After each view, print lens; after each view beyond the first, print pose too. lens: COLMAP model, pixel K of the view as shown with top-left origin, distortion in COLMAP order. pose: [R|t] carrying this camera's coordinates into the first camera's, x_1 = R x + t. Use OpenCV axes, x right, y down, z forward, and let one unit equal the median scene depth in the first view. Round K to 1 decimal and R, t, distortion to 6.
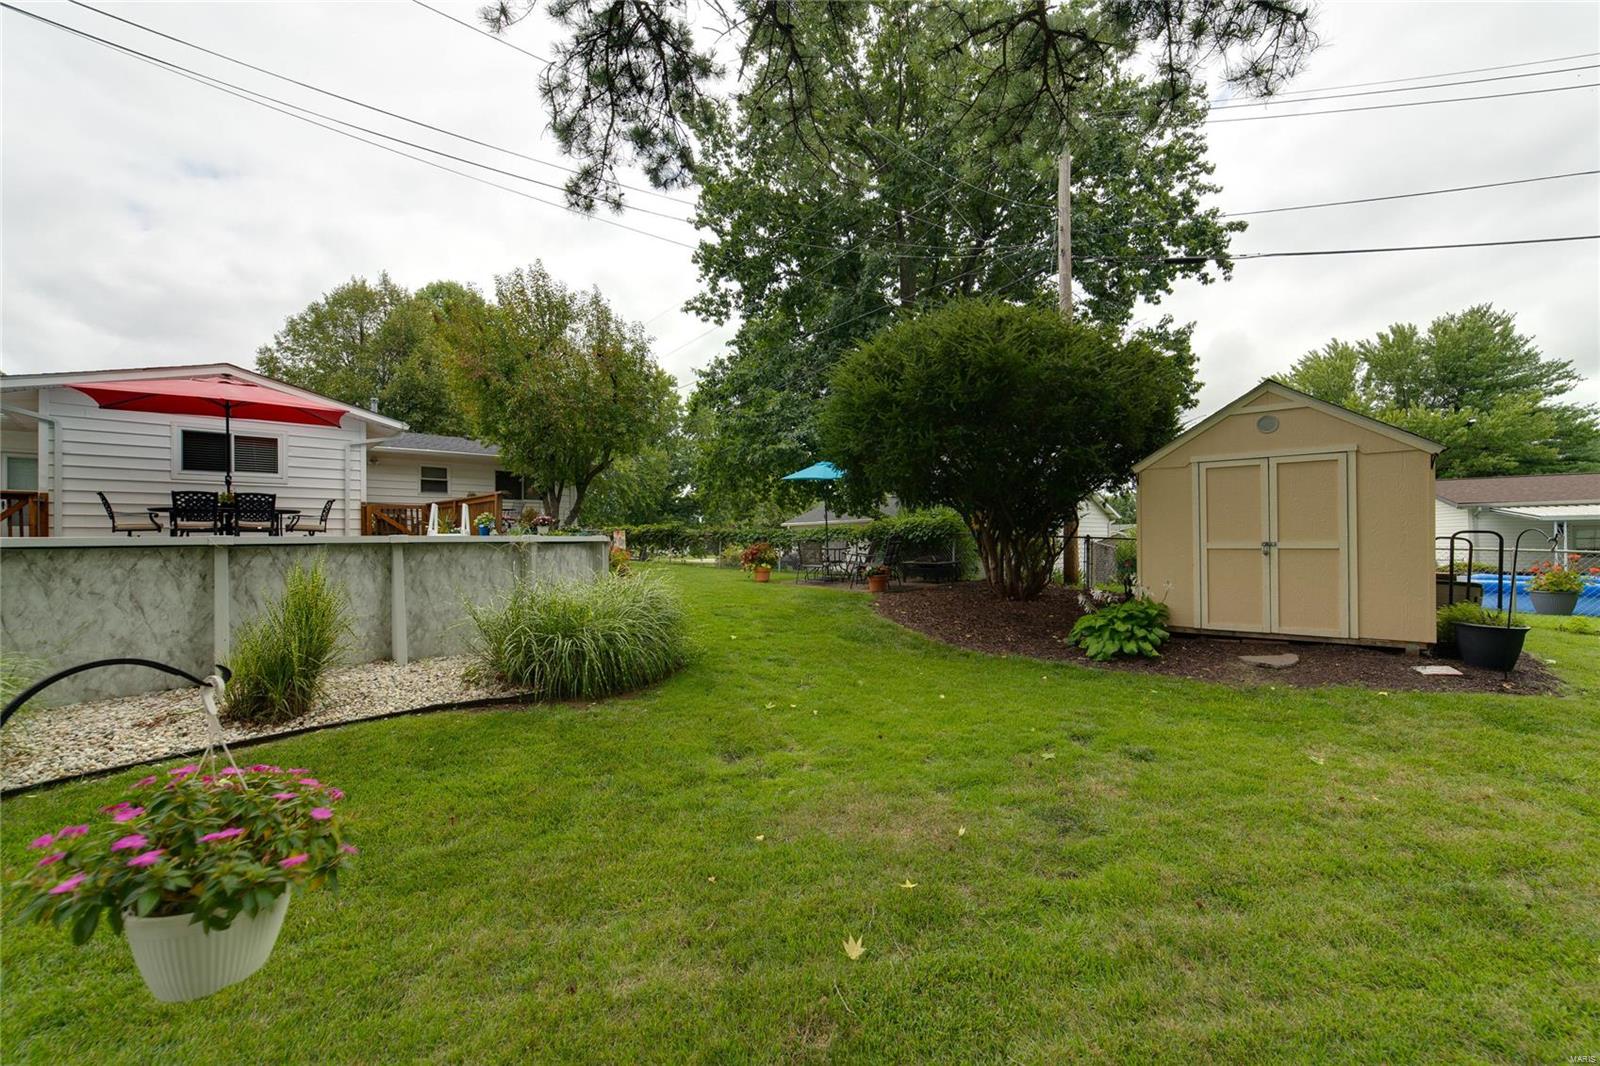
lens RADIAL K [[622.2, 0, 802.9], [0, 622.2, 537.9], [0, 0, 1]] dist [-0.011907, 0.003918]
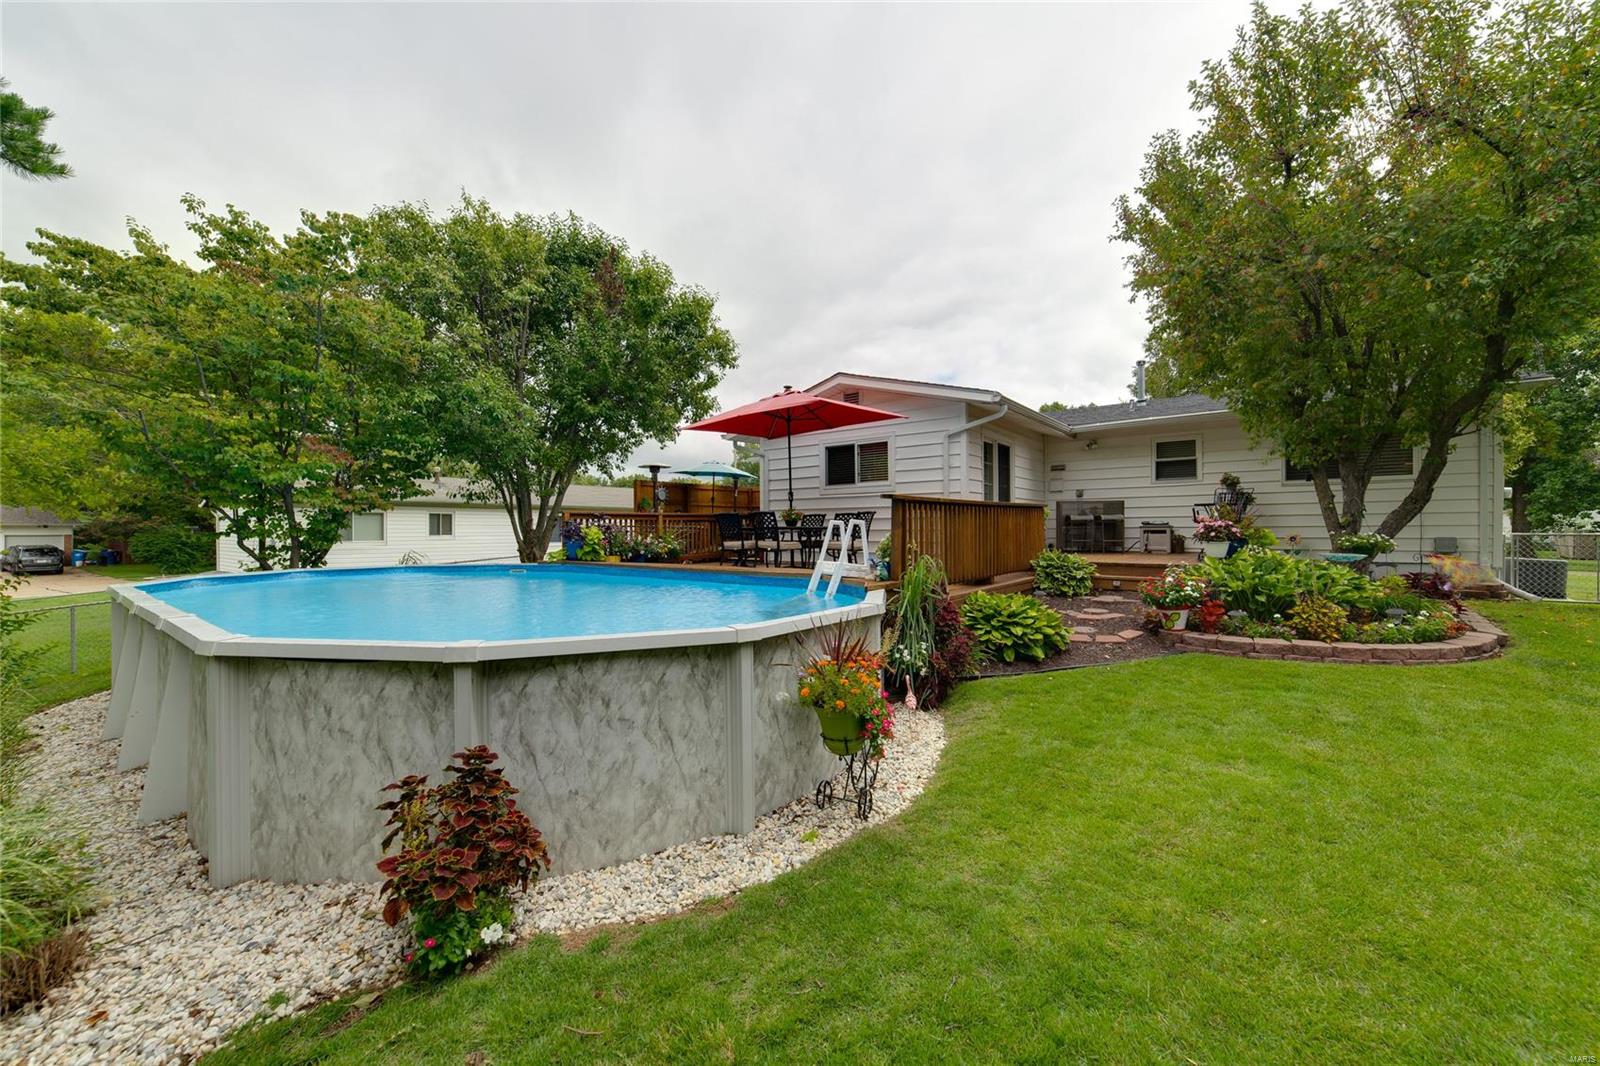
lens RADIAL K [[622.2, 0, 801.8], [0, 622.2, 533.4], [0, 0, 1]] dist [-0.011907, 0.003918]
pose [[0.120587, 0.017953, -0.992540, 0.041076], [0.008113, 0.999785, 0.019070, -0.041676], [0.992670, -0.010352, 0.120415, 0.717499]]
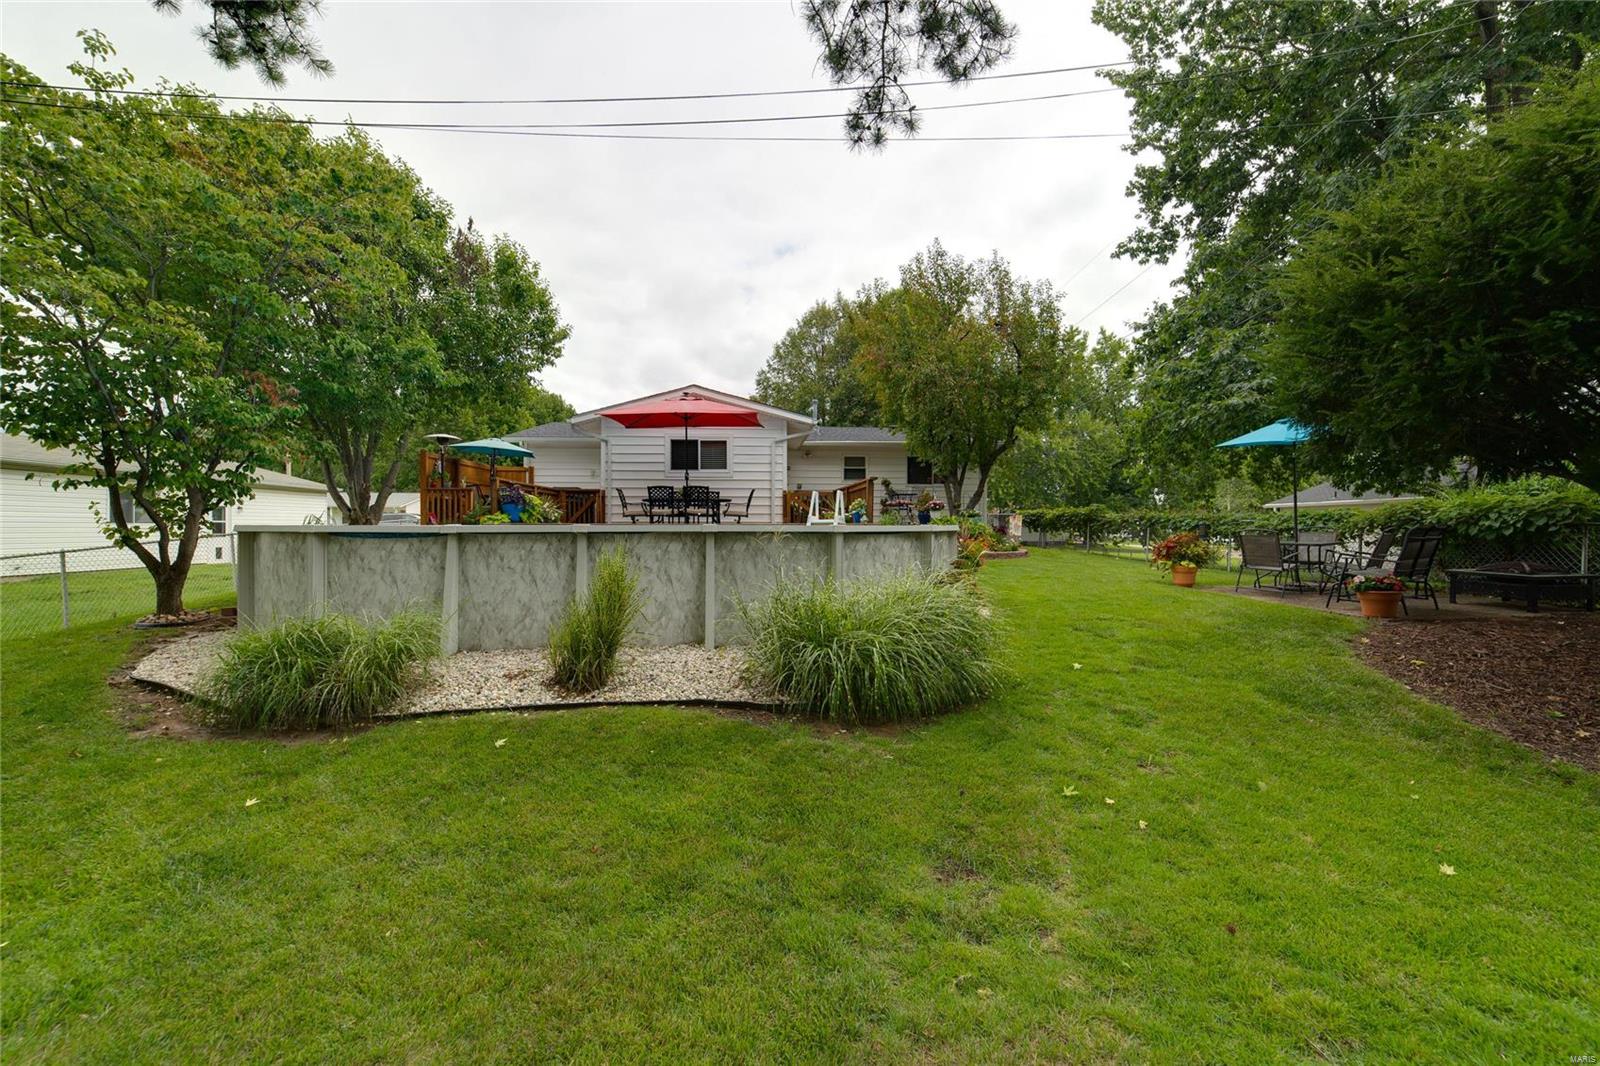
lens RADIAL K [[622.2, 0, 804.9], [0, 622.2, 529.2], [0, 0, 1]] dist [-0.011907, 0.003918]
pose [[0.767894, 0.016684, -0.640359, 0.062572], [-0.006809, 0.999817, 0.017884, -0.007328], [0.640540, -0.009373, 0.767867, 0.135917]]
